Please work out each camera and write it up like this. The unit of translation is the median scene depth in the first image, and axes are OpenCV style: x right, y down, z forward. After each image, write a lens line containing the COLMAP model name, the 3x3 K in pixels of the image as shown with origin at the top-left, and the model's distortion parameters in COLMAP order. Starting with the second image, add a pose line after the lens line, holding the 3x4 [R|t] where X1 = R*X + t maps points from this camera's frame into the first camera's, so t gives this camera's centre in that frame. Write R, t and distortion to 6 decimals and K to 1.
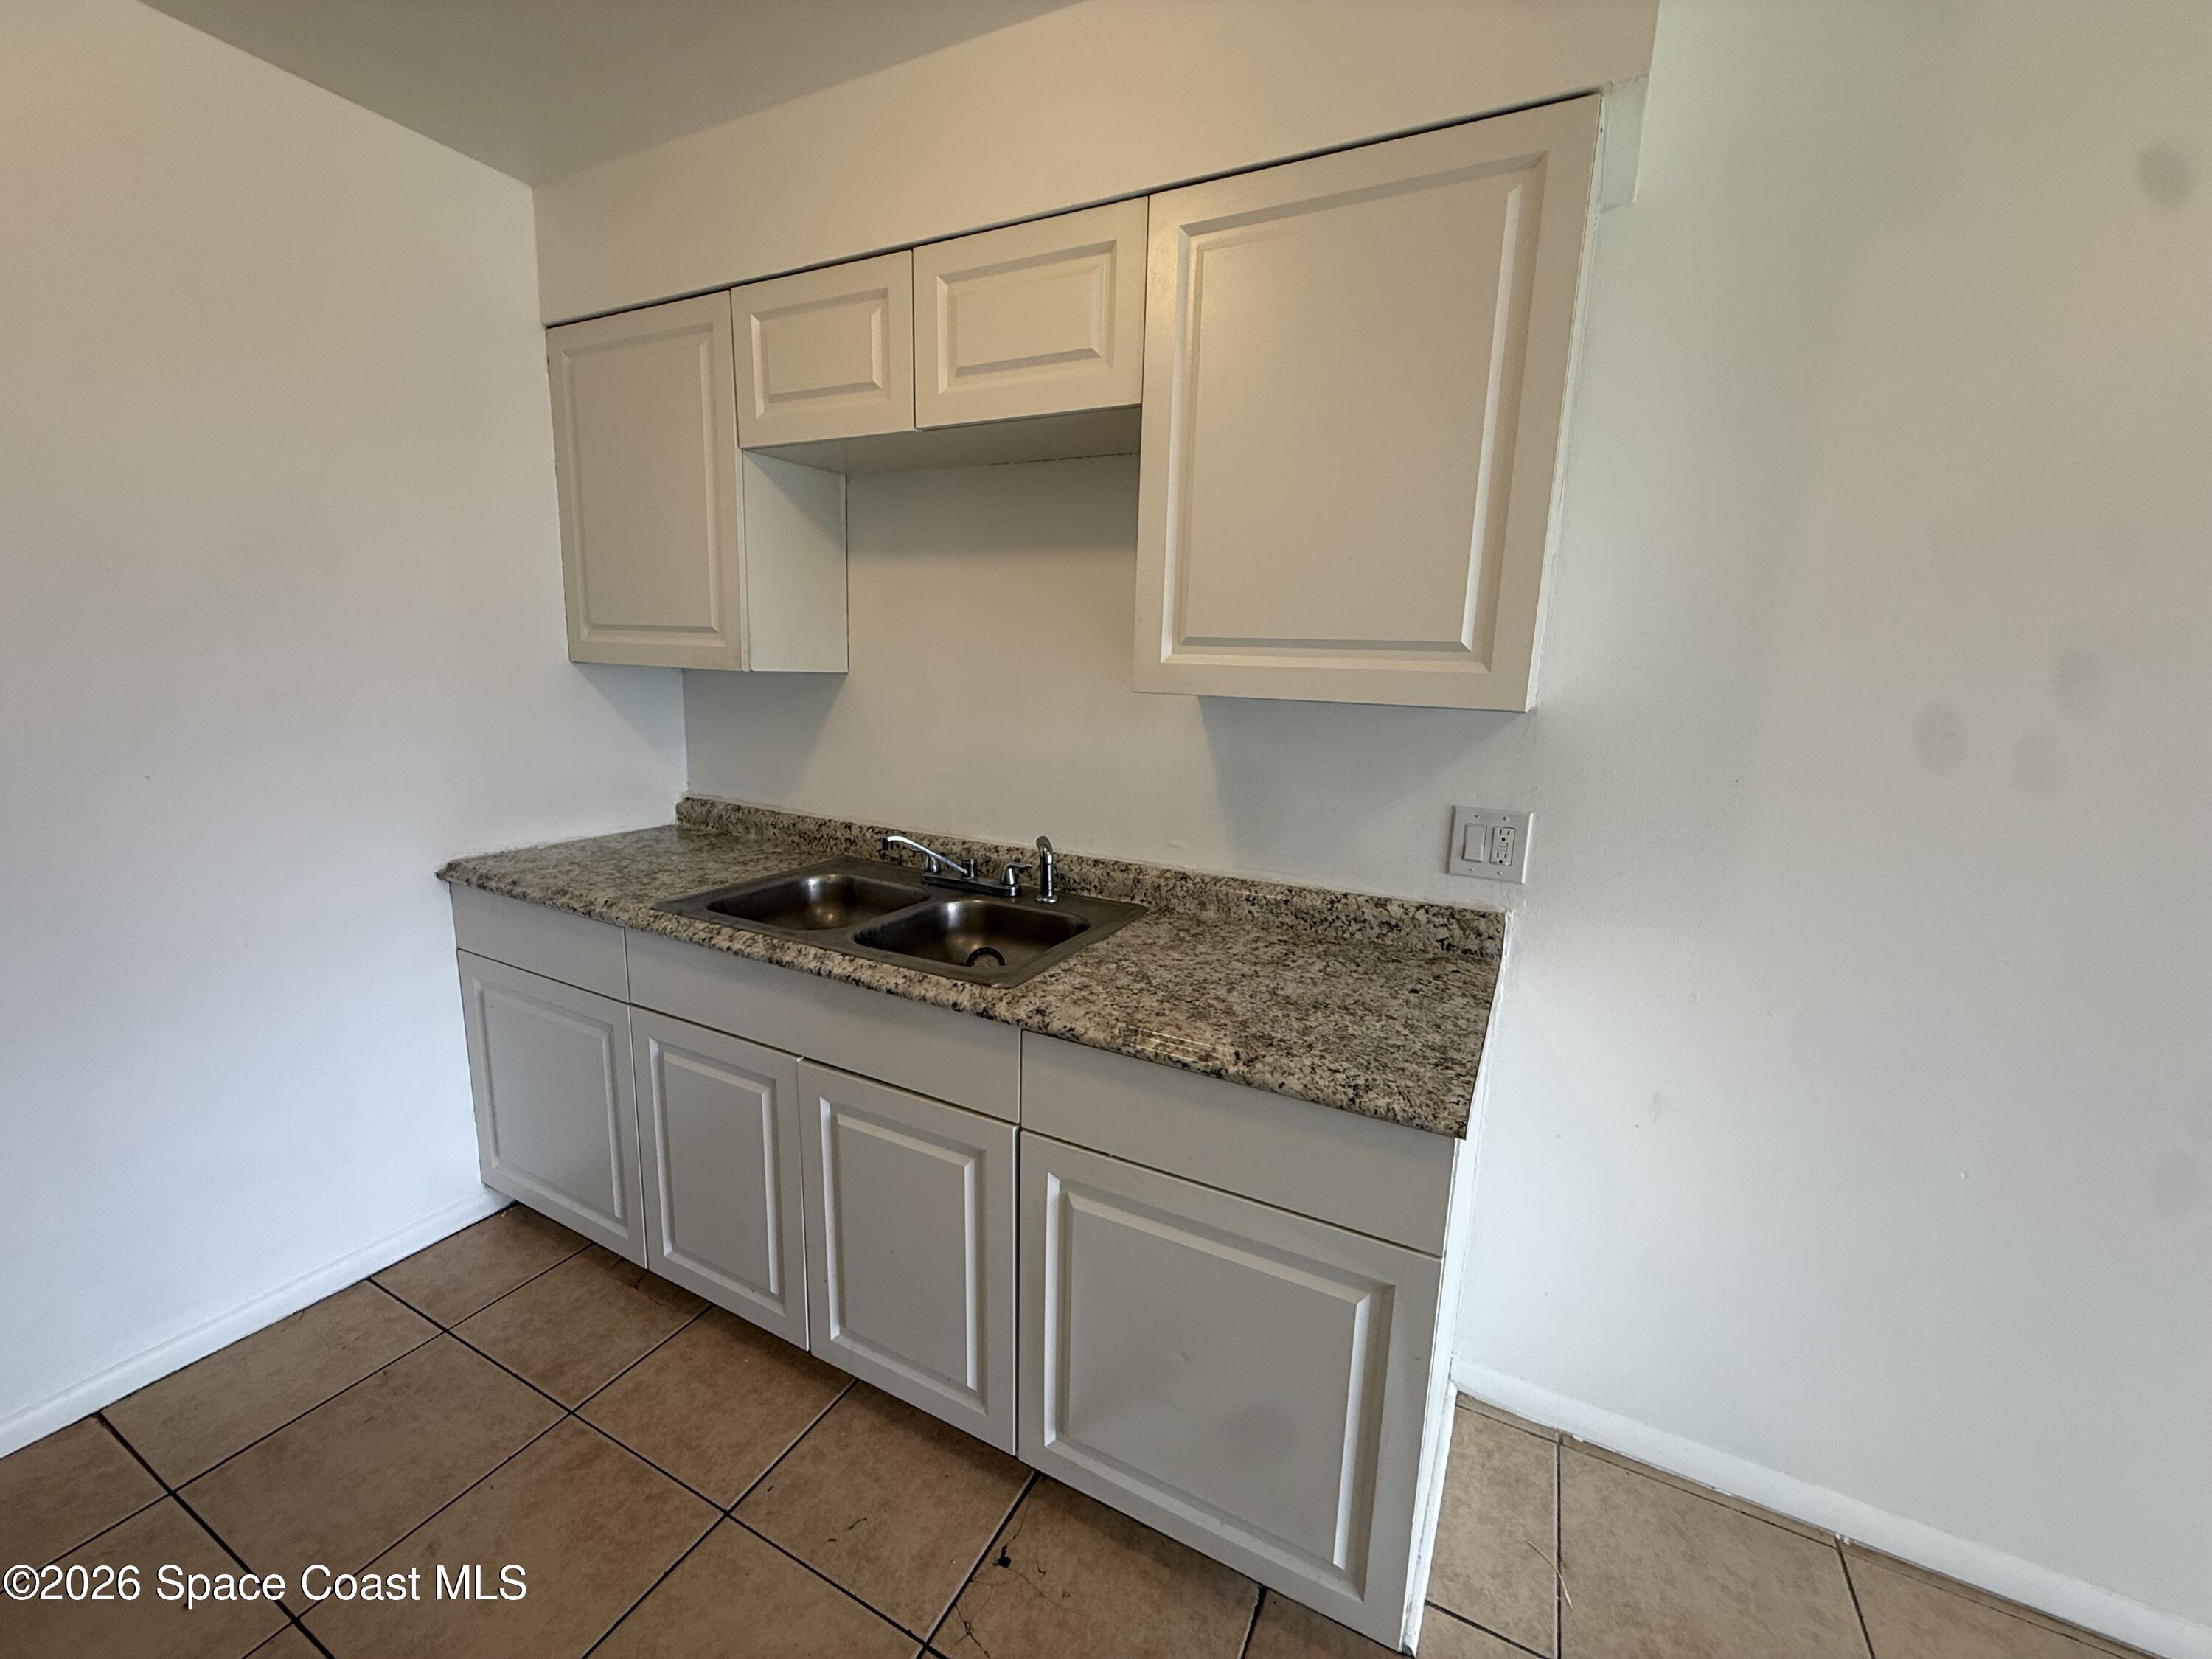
lens RADIAL K [[881.5, 0, 1097.9], [0, 881.5, 827.1], [0, 0, 1]] dist [0.001286, -0.000811]
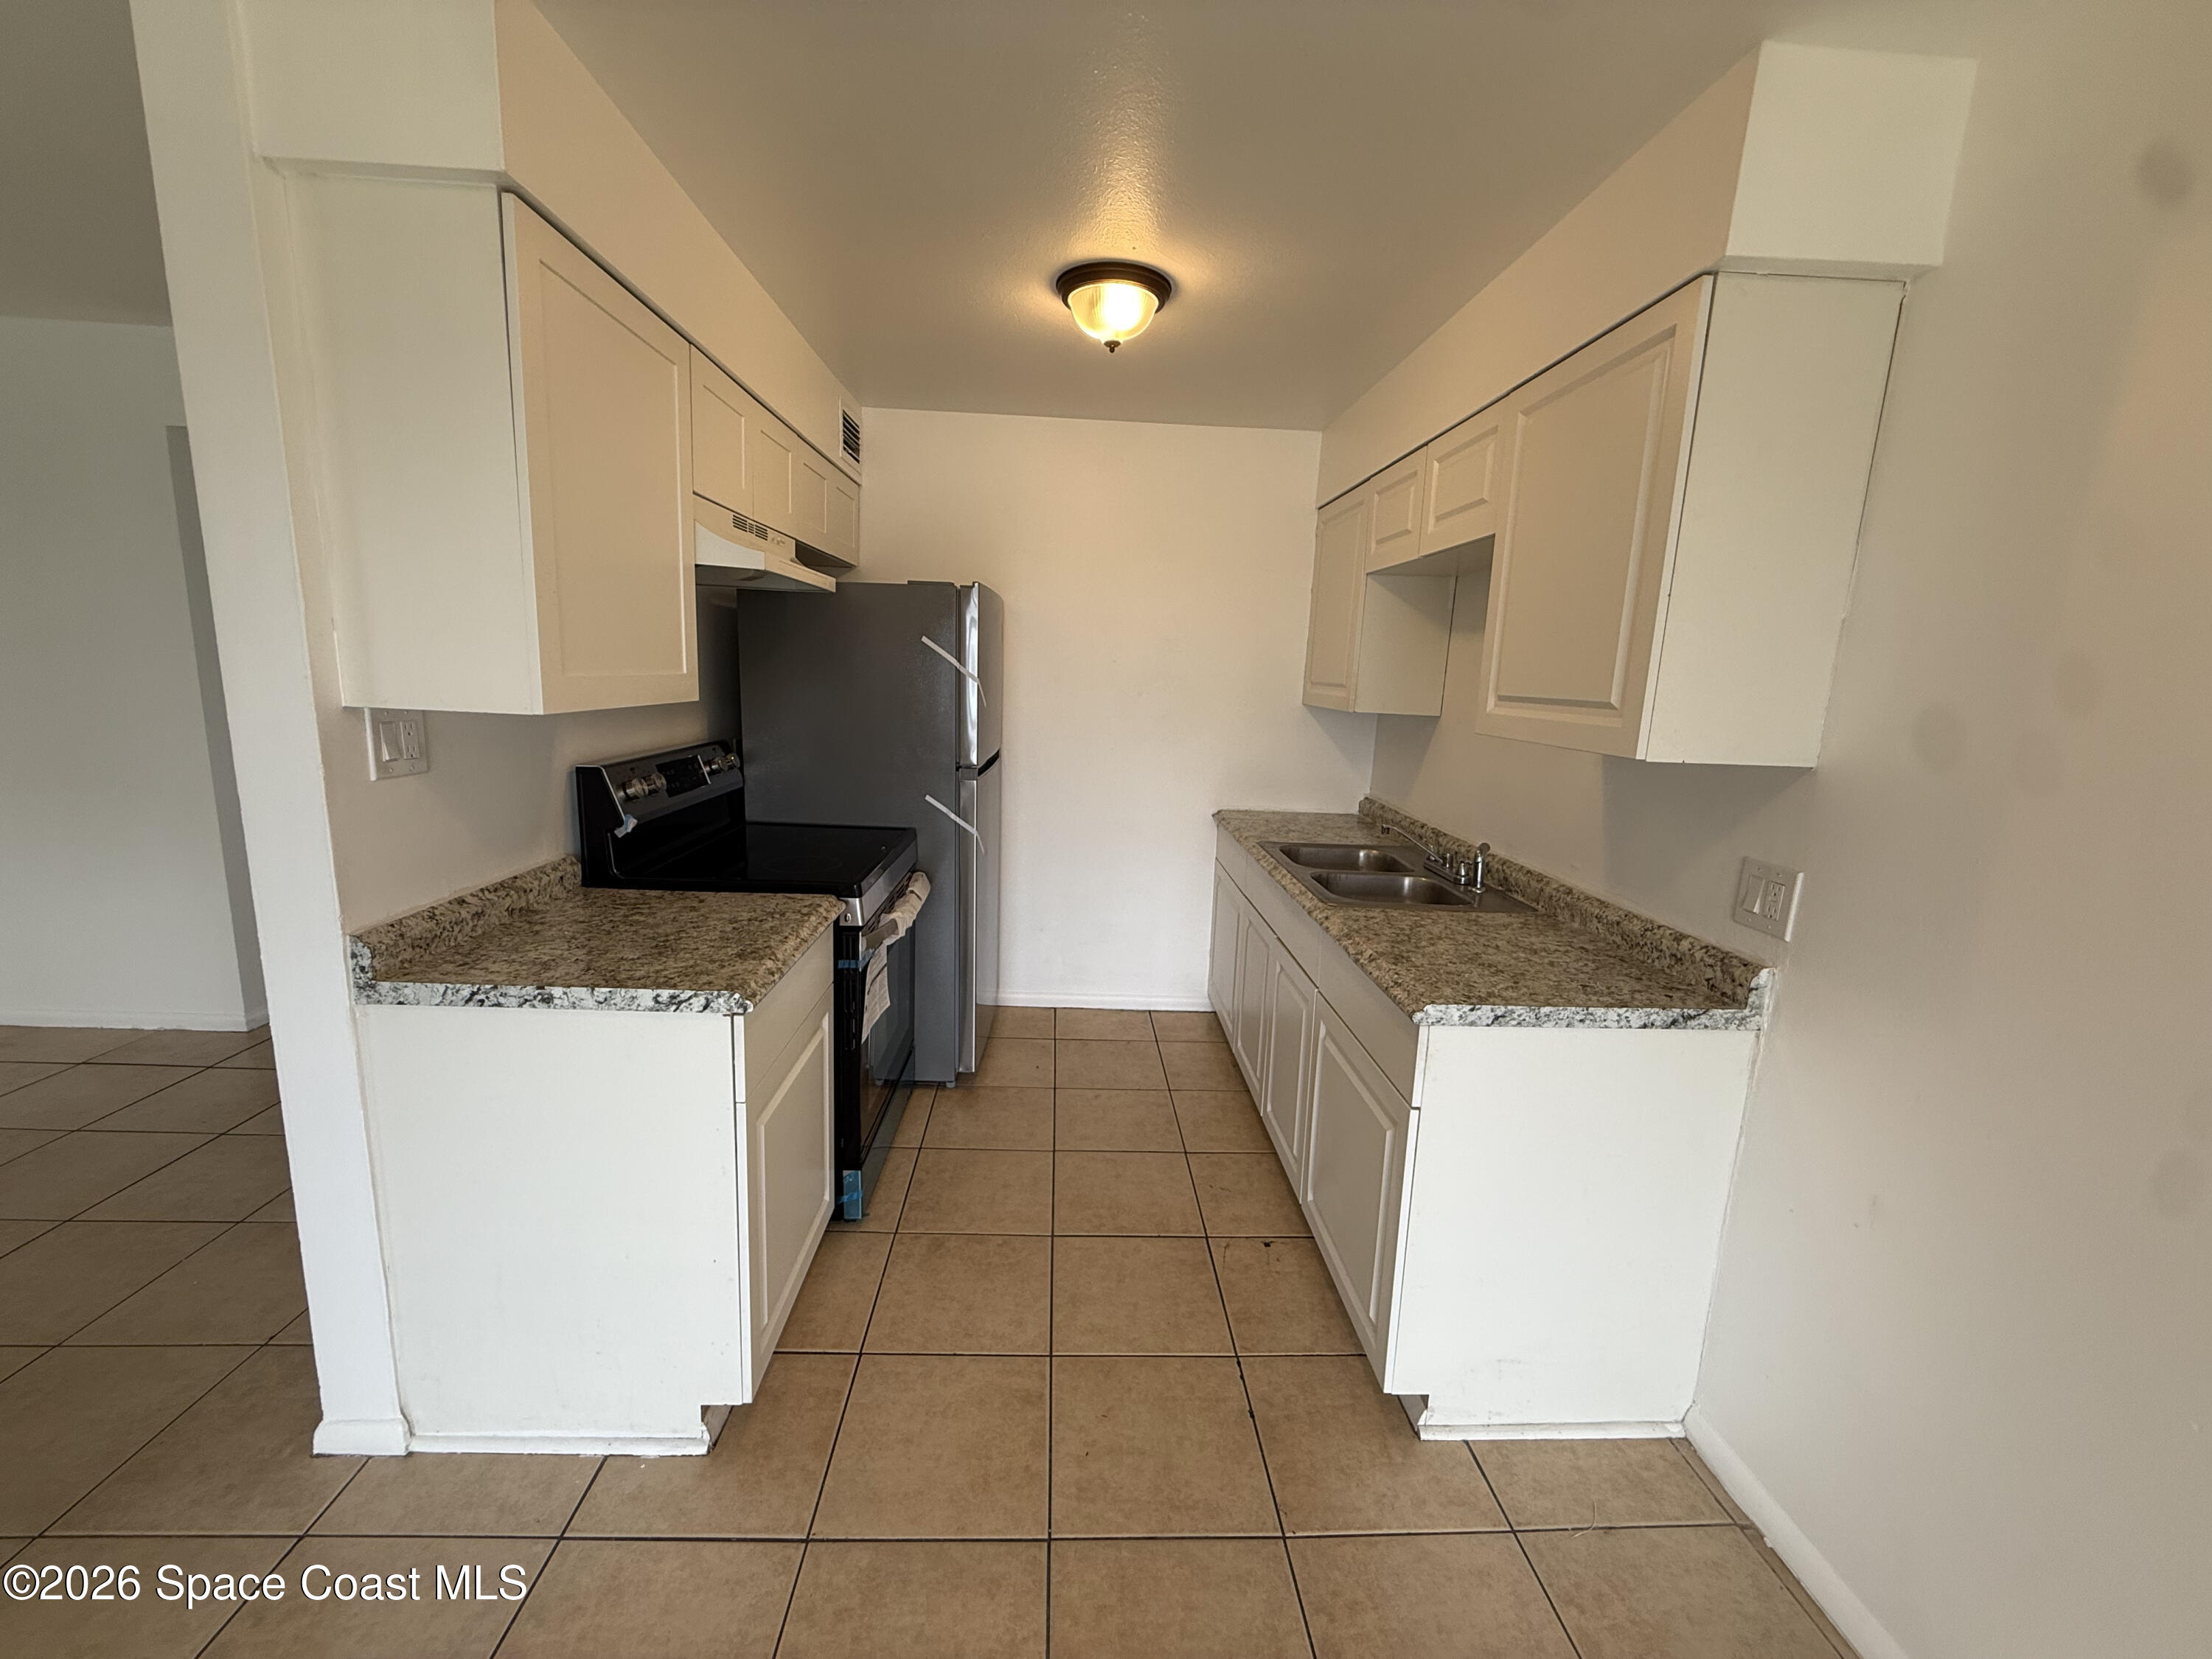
lens RADIAL K [[881.5, 0, 1096.1], [0, 881.5, 828.0], [0, 0, 1]] dist [0.001286, -0.000811]
pose [[0.491638, 0.140694, -0.859358, 0.995812], [-0.182983, 0.981519, 0.056010, 0.026831], [0.851357, 0.129711, 0.508297, -0.208252]]
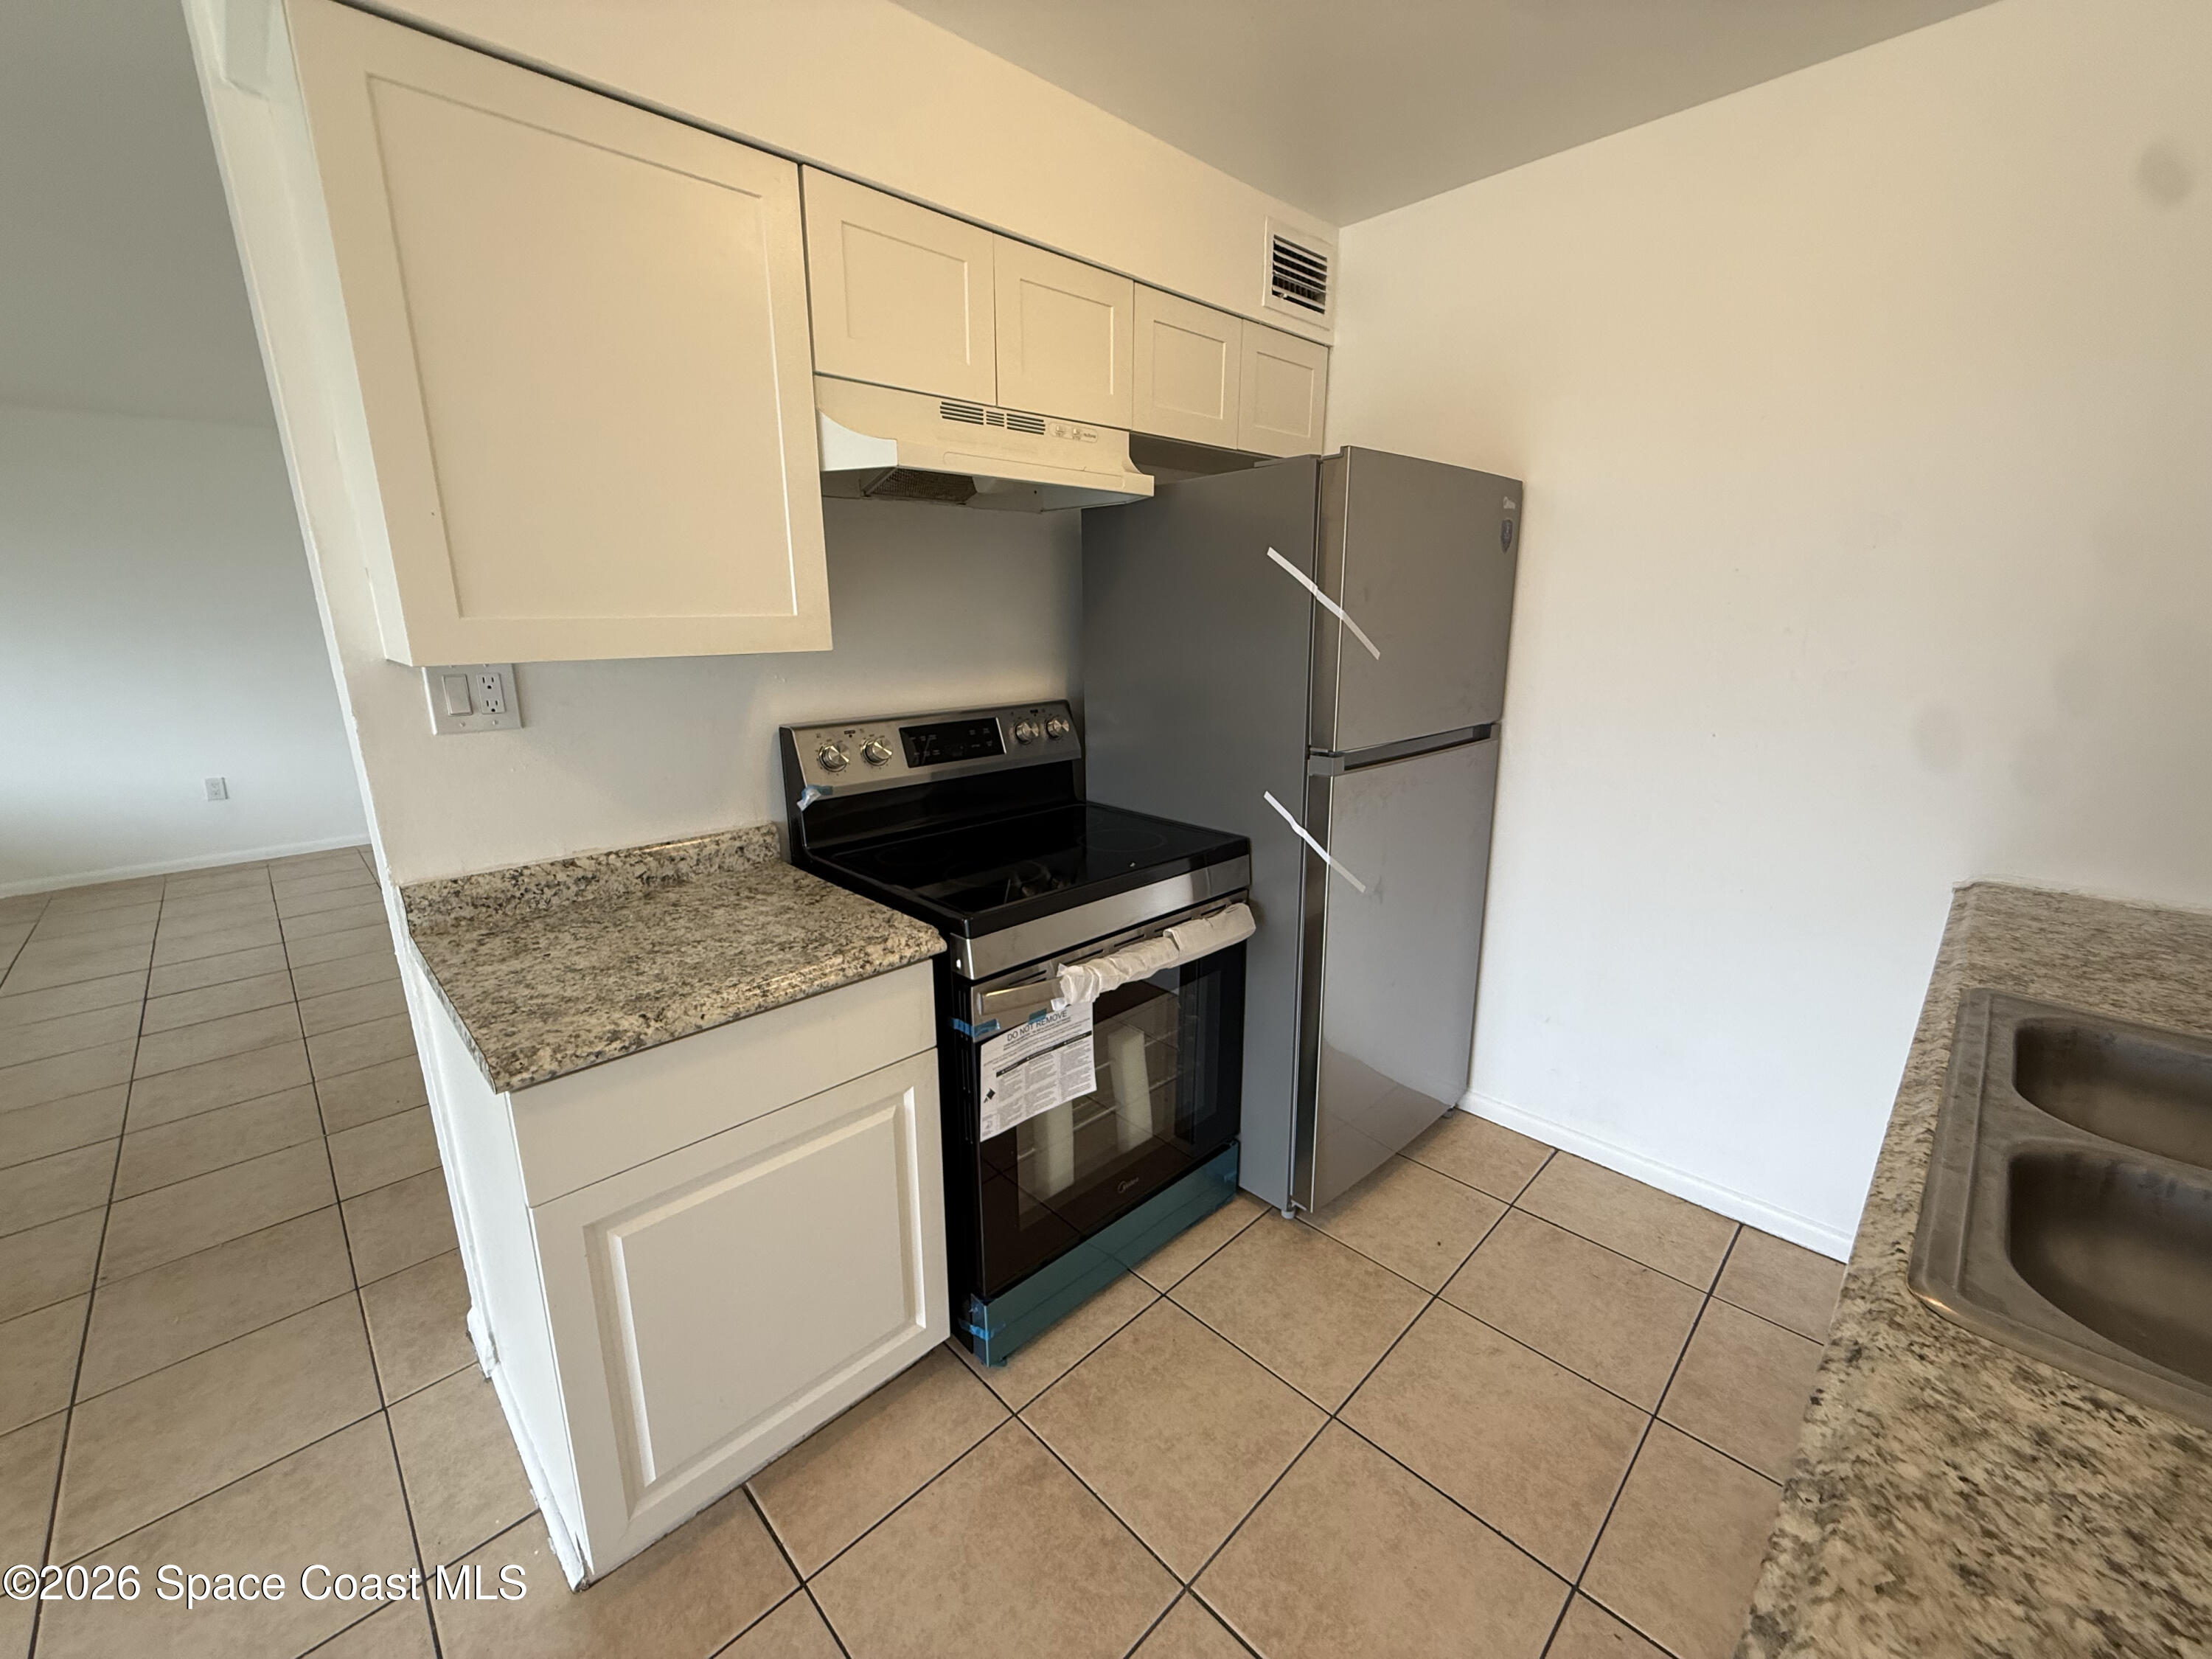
lens RADIAL K [[881.5, 0, 1100.2], [0, 881.5, 827.6], [0, 0, 1]] dist [0.001286, -0.000811]
pose [[-0.317080, 0.194433, -0.928254, 0.419811], [-0.177784, 0.949223, 0.259554, -0.110805], [0.931586, 0.247329, -0.266413, 0.586631]]
